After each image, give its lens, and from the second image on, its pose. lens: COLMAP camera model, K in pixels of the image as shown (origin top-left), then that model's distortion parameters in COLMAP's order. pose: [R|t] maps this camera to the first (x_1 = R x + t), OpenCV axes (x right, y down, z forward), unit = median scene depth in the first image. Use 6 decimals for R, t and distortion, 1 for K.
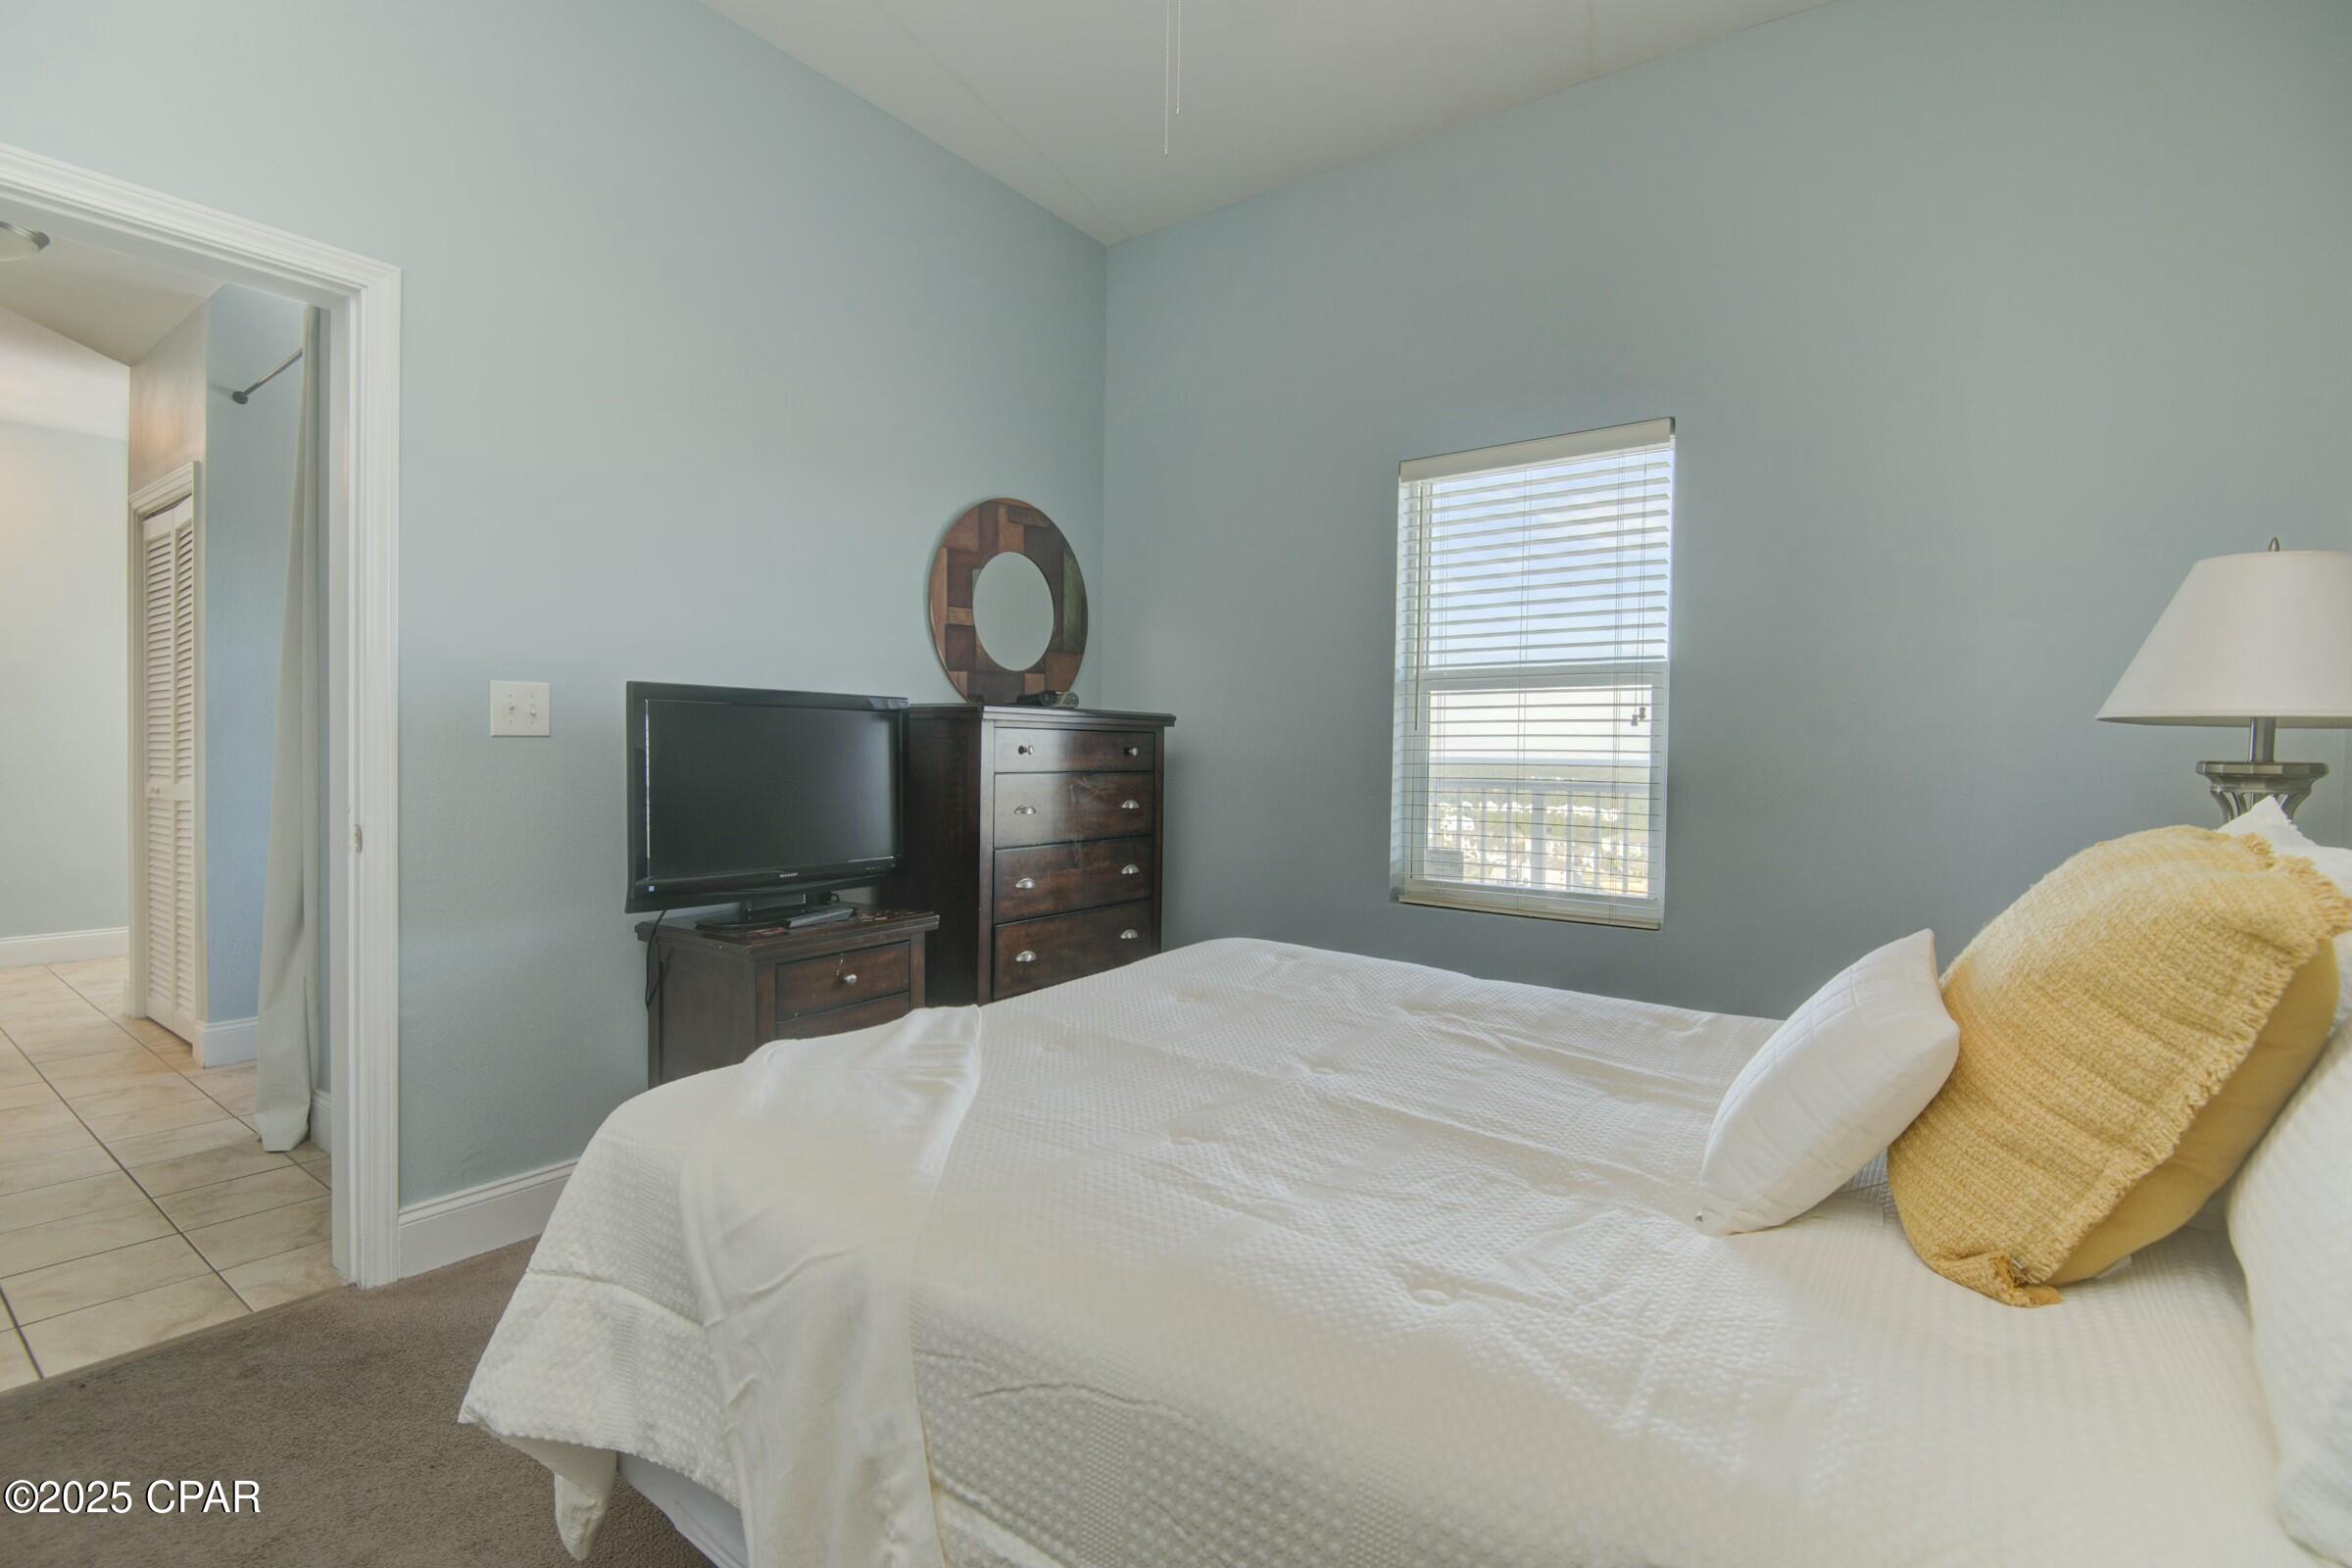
lens RADIAL K [[1081.4, 0, 1176.3], [0, 1081.4, 766.4], [0, 0, 1]] dist [-0.003660, -0.020566]
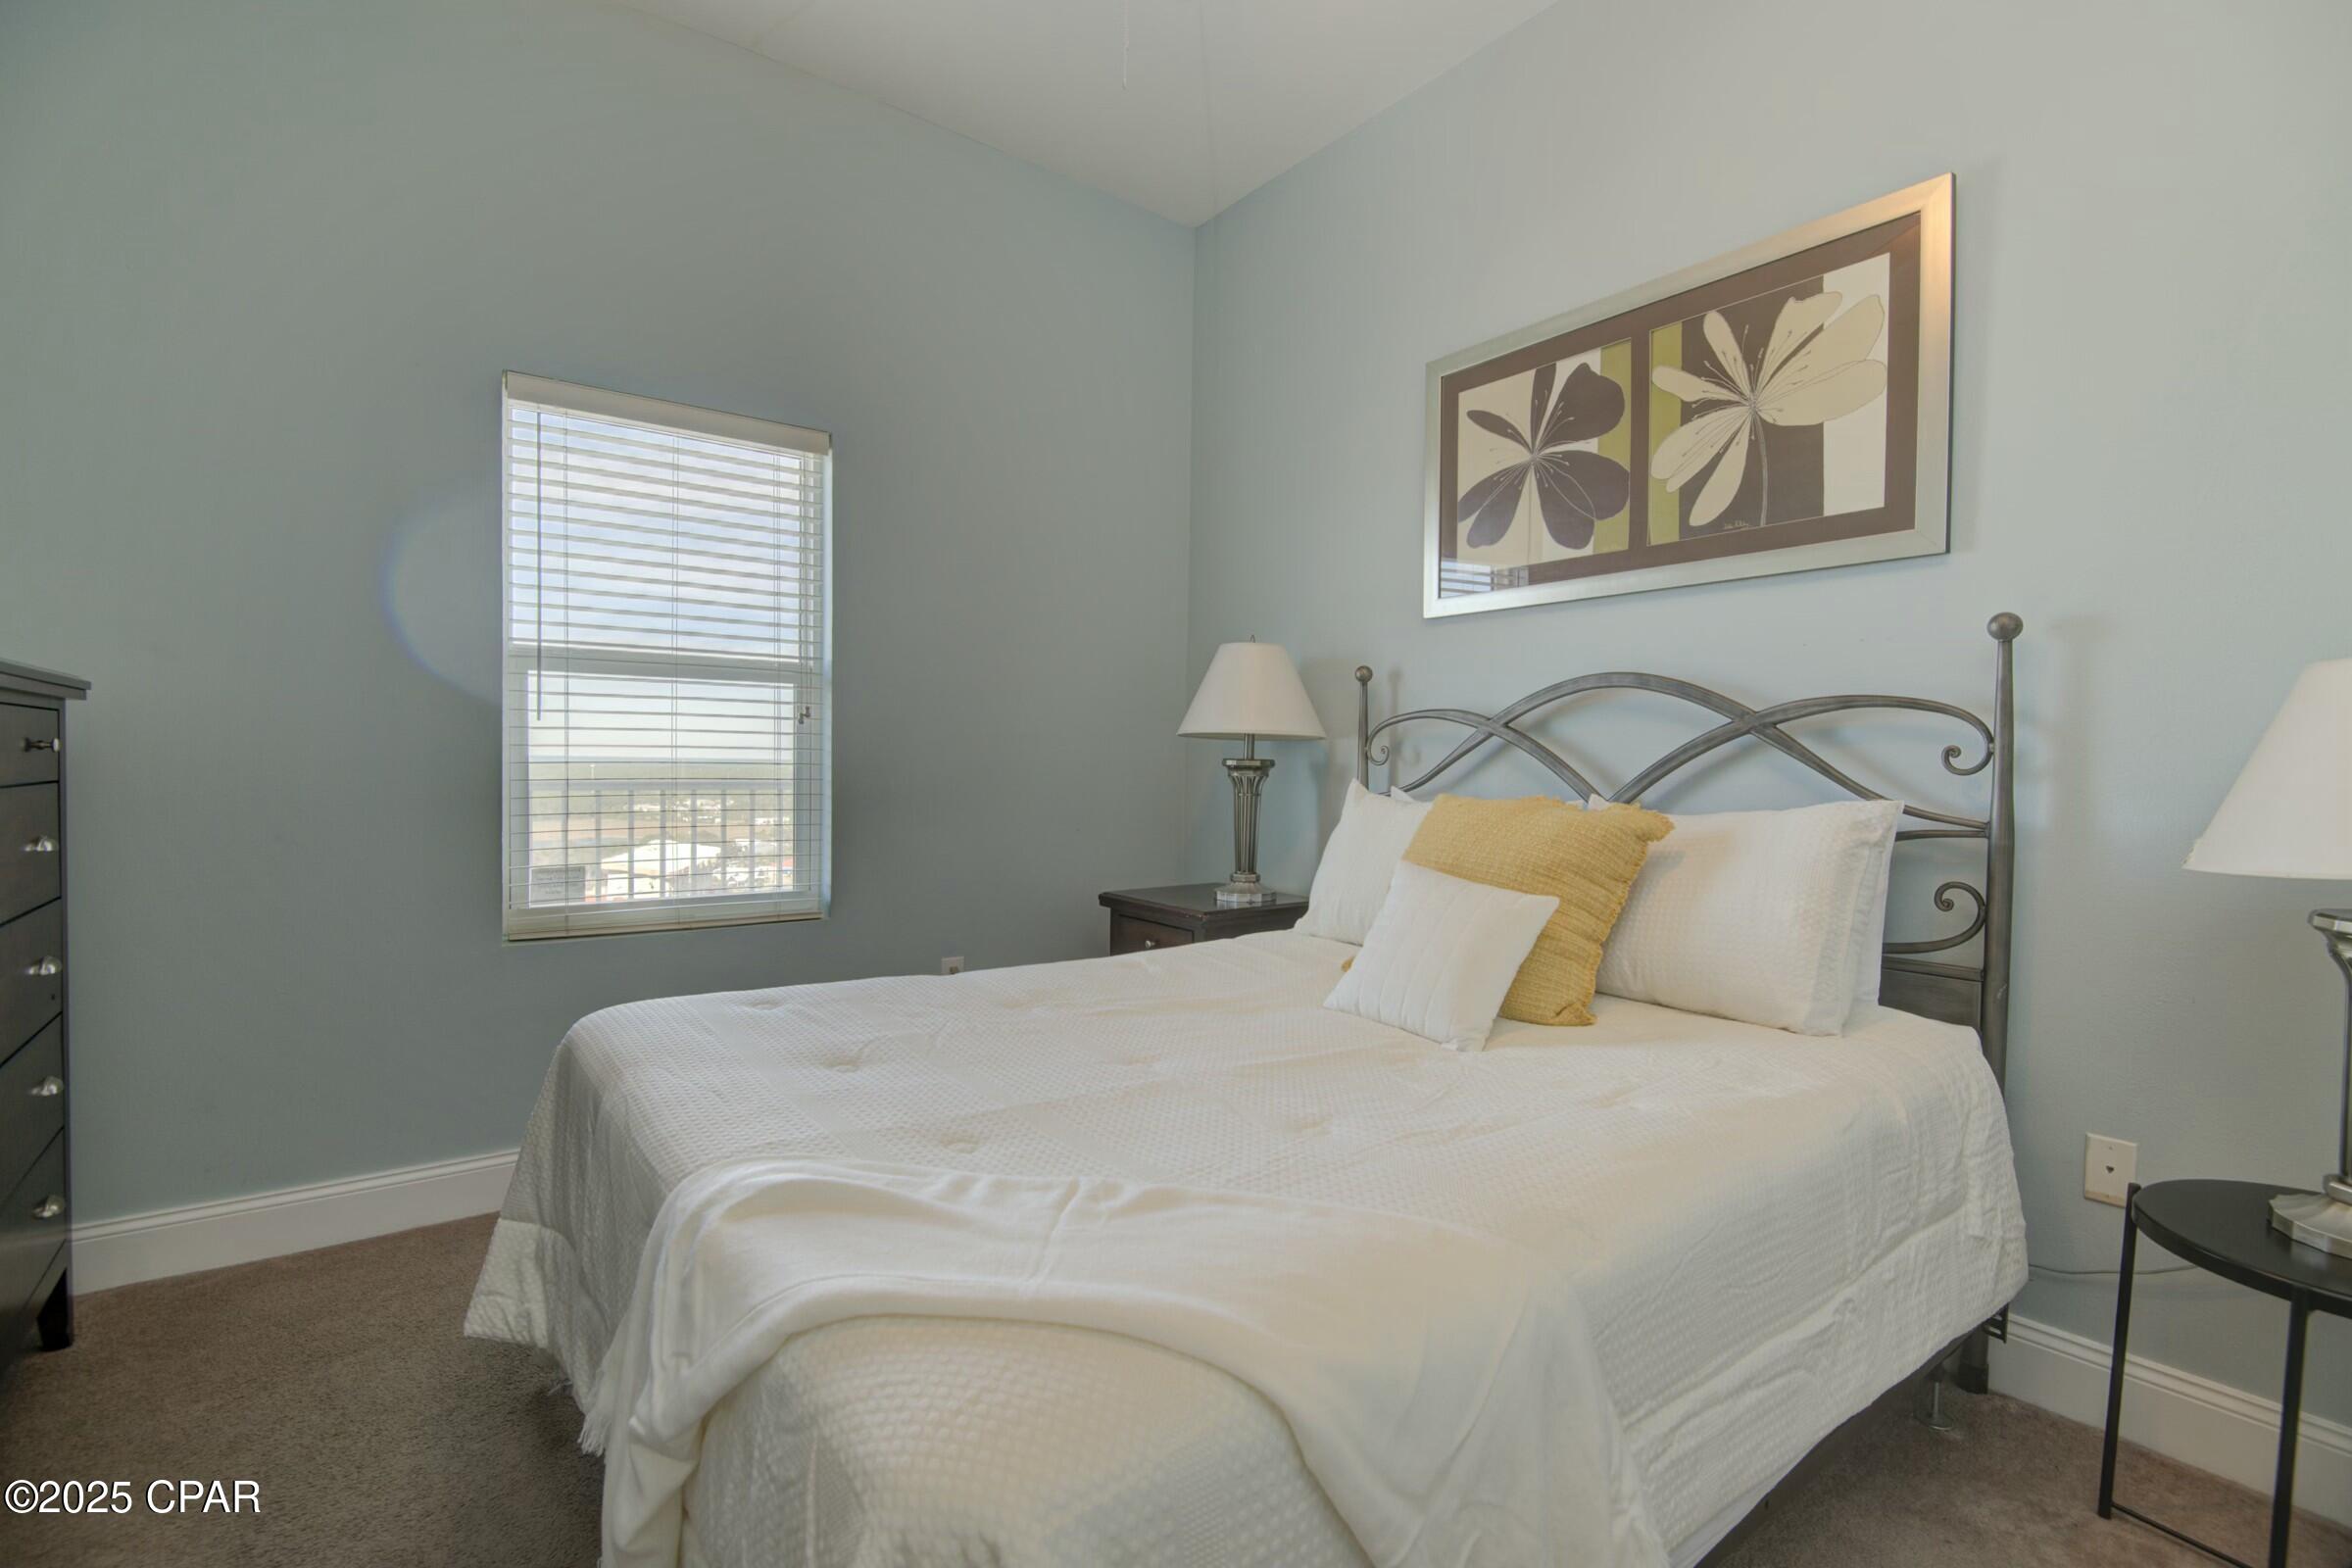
lens RADIAL K [[1081.4, 0, 1176.3], [0, 1081.4, 766.4], [0, 0, 1]] dist [-0.003660, -0.020566]
pose [[0.277943, -0.014180, 0.960493, -0.448114], [0.002151, 0.999898, 0.014139, -0.010506], [-0.960595, -0.001864, 0.277945, 0.363055]]
